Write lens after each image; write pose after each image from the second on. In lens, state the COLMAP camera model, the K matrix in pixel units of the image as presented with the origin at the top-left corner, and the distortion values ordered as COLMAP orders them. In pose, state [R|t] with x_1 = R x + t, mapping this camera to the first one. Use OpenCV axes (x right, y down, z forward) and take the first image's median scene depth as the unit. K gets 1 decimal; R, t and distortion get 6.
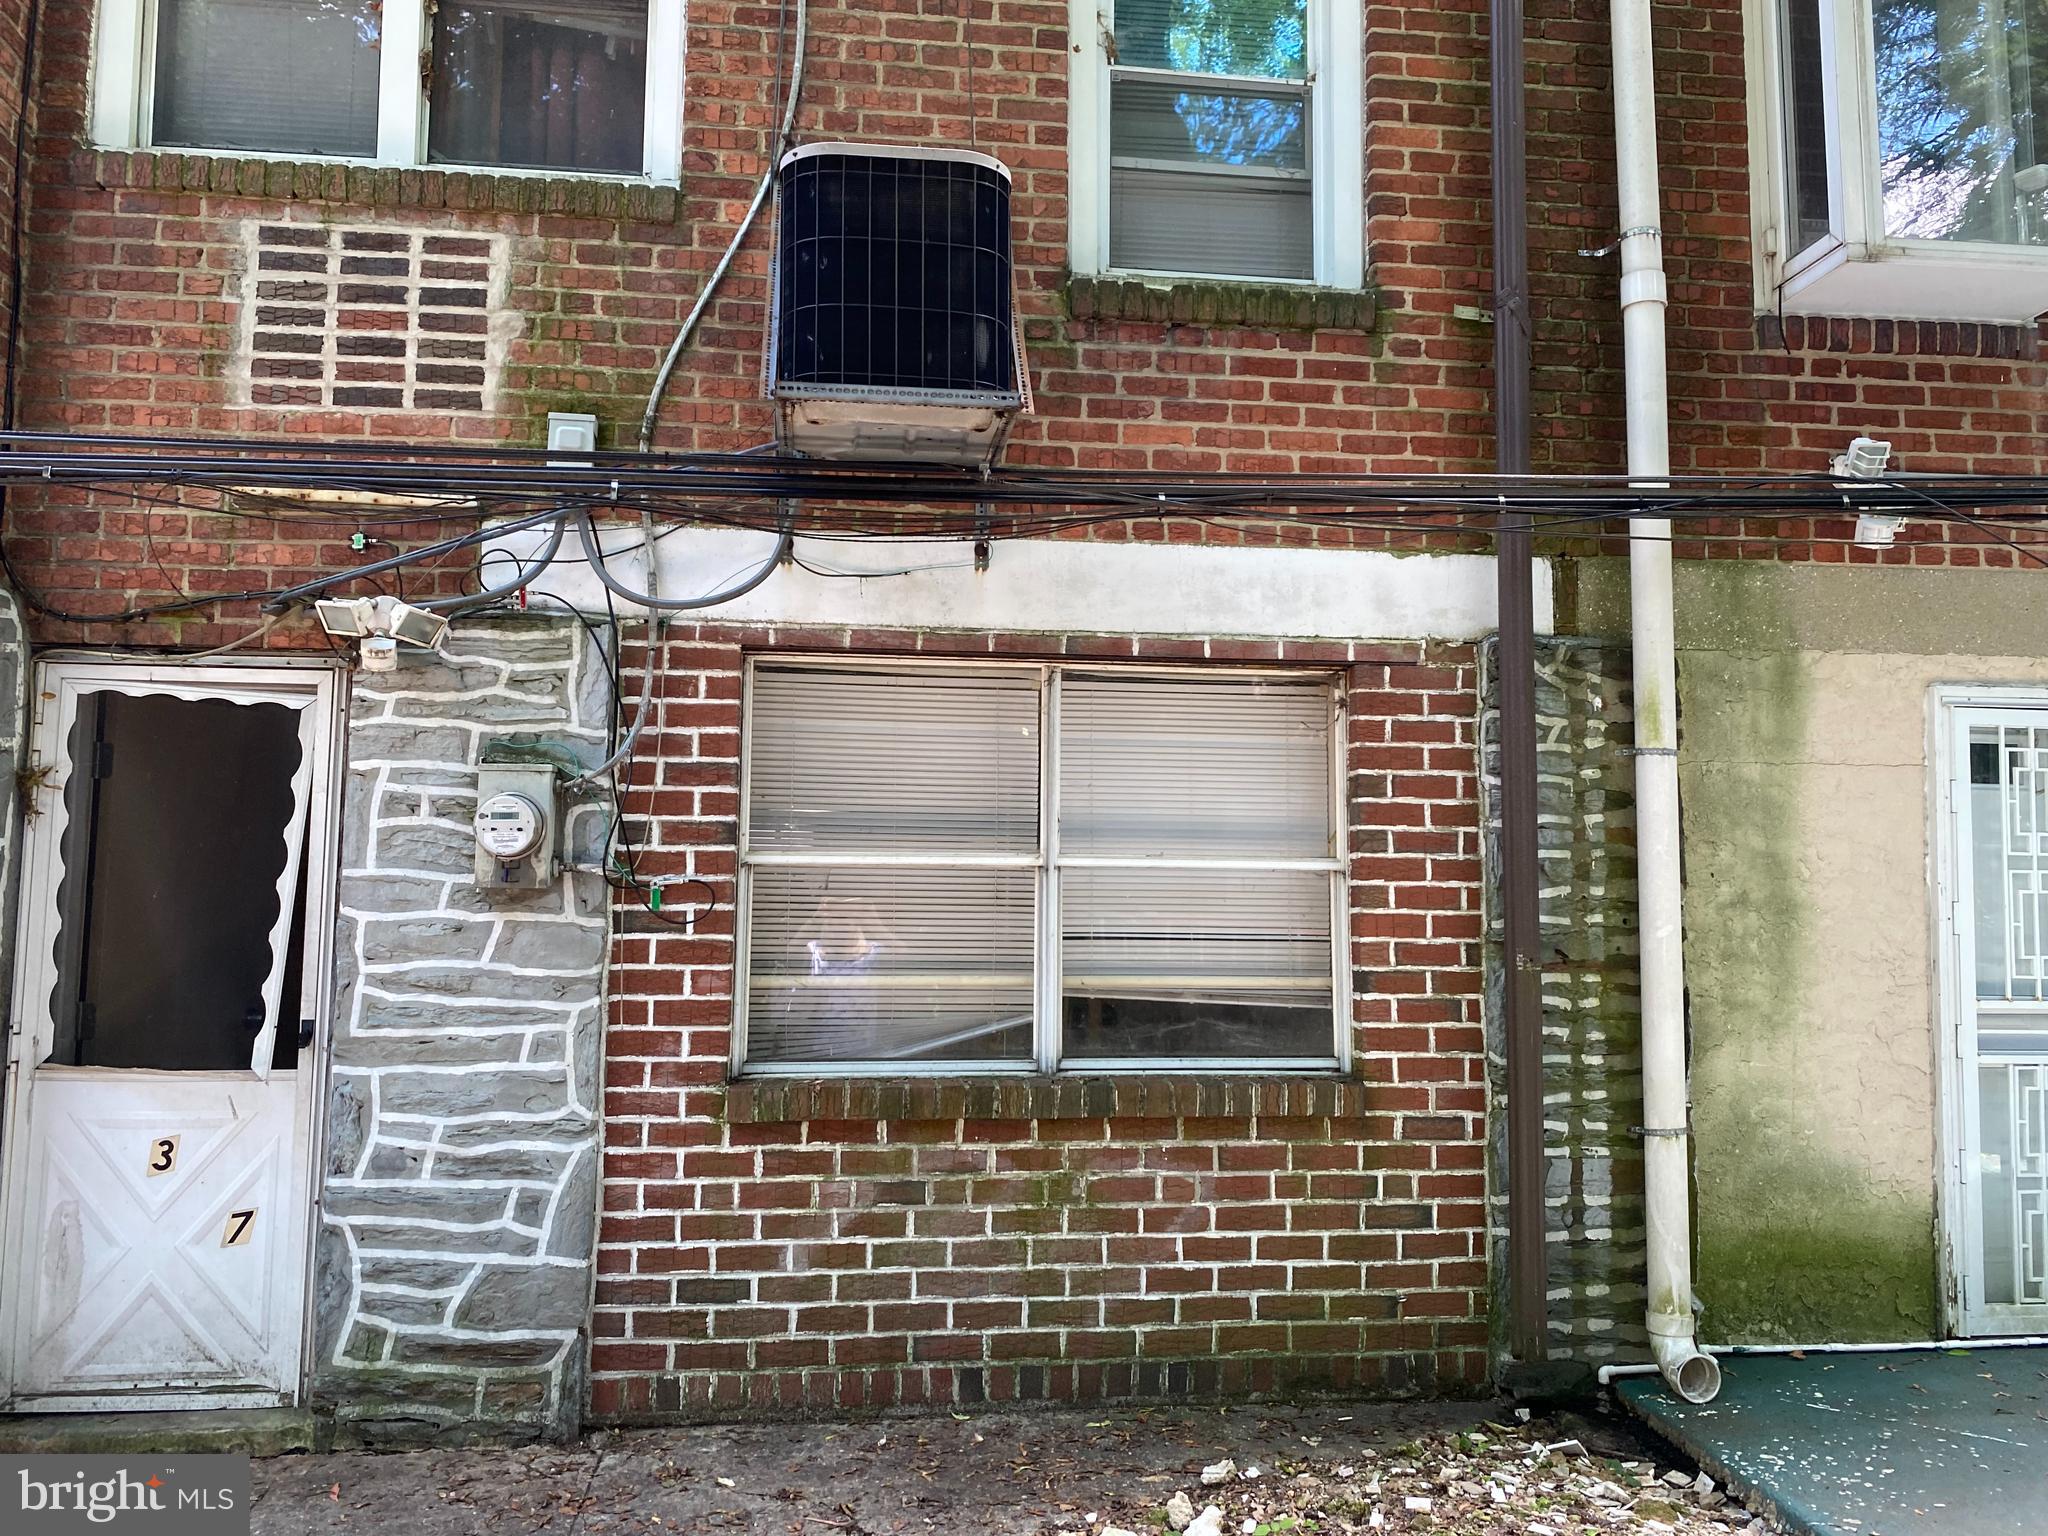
lens RADIAL K [[1555.8, 0, 1024.0], [0, 1555.8, 768.0], [0, 0, 1]] dist [0.063968, -0.143224]
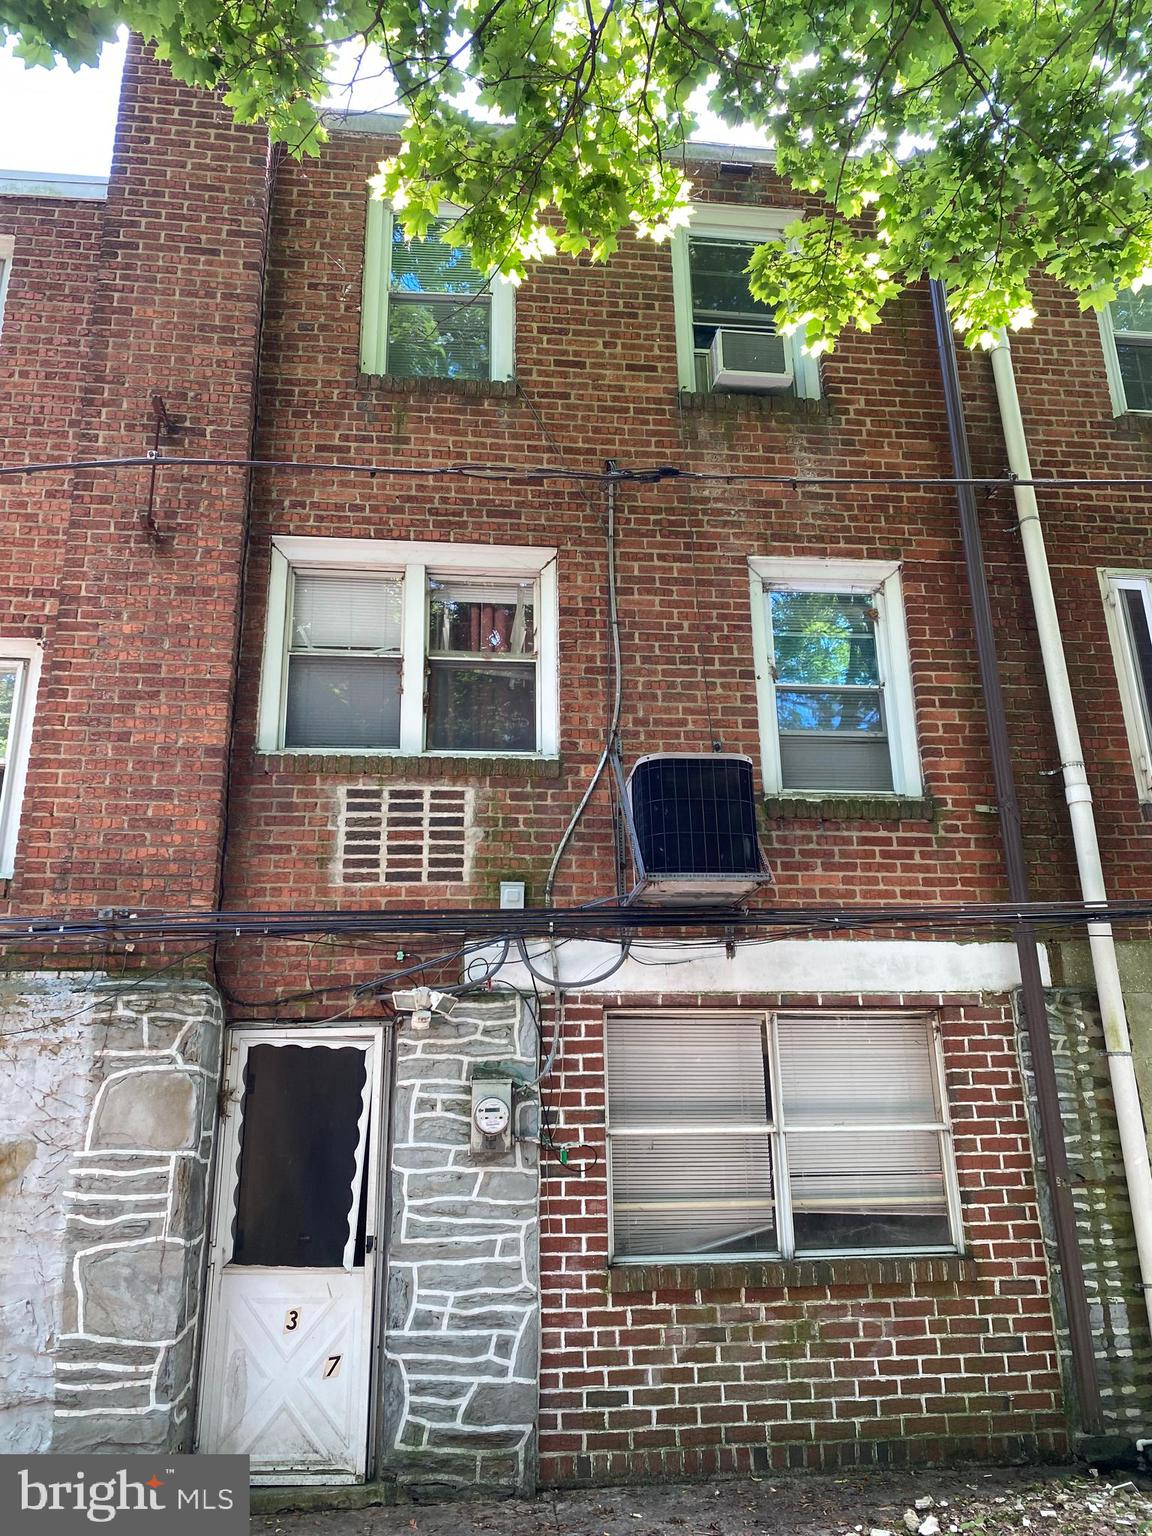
lens RADIAL K [[1171.3, 0, 576.0], [0, 1171.3, 768.0], [0, 0, 1]] dist [0.002306, -0.003826]
pose [[0.999661, -0.026044, -0.000153, -0.208109], [0.025295, 0.972306, -0.232338, -0.034031], [0.006200, 0.232255, 0.972635, -0.376701]]
